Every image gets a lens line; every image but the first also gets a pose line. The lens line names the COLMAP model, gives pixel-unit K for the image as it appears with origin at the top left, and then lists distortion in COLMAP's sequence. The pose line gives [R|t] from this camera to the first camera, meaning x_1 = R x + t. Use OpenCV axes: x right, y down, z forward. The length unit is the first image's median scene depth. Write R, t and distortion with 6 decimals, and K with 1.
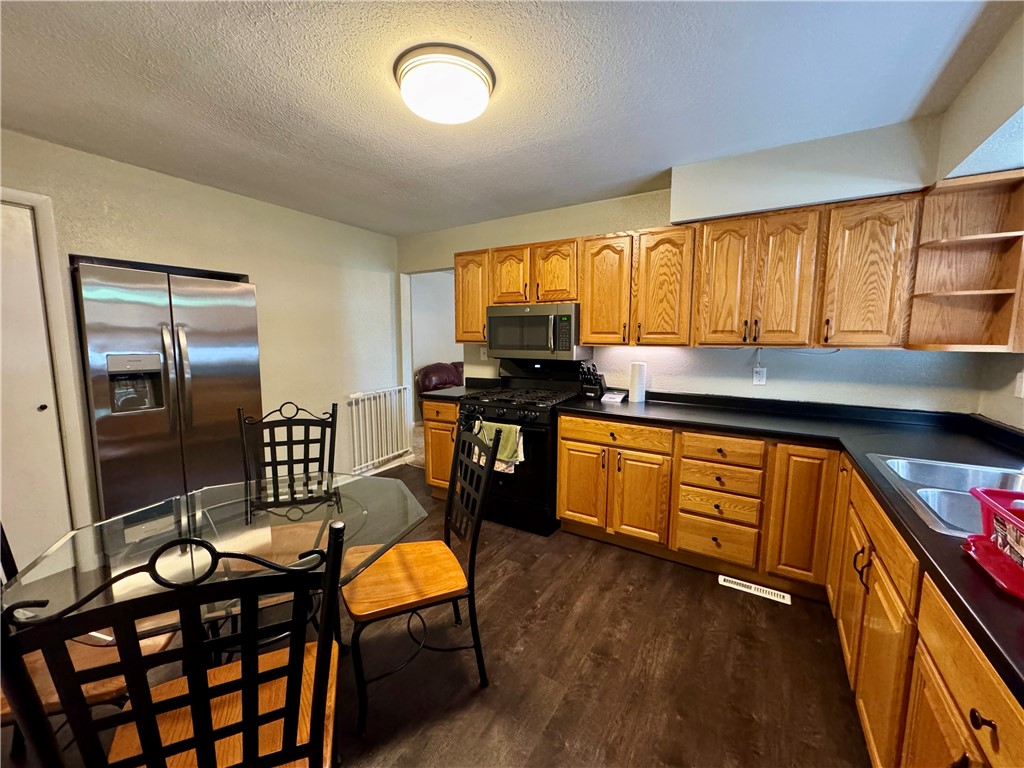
lens RADIAL K [[408.2, 0, 515.4], [0, 408.2, 386.4], [0, 0, 1]] dist [-0.004405, -0.000398]
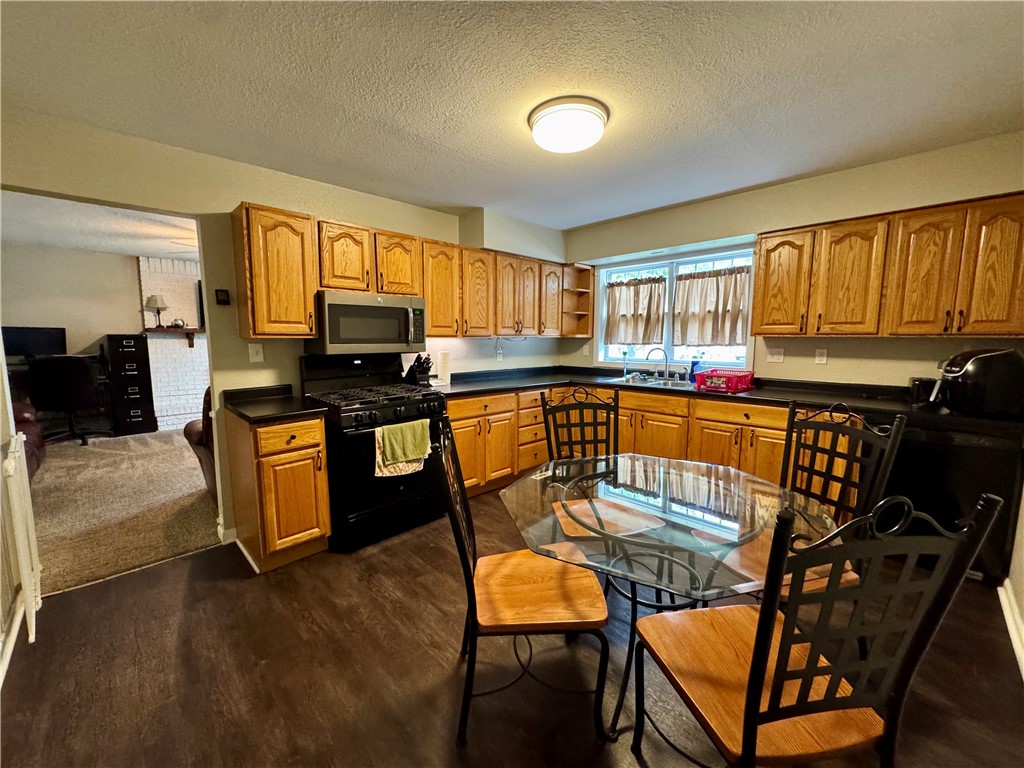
lens RADIAL K [[408.2, 0, 515.9], [0, 408.2, 383.1], [0, 0, 1]] dist [-0.004405, -0.000398]
pose [[0.236972, -0.122958, 0.963704, -0.911143], [0.104184, 0.989455, 0.100625, -0.070320], [-0.965914, 0.076557, 0.247283, 0.547125]]
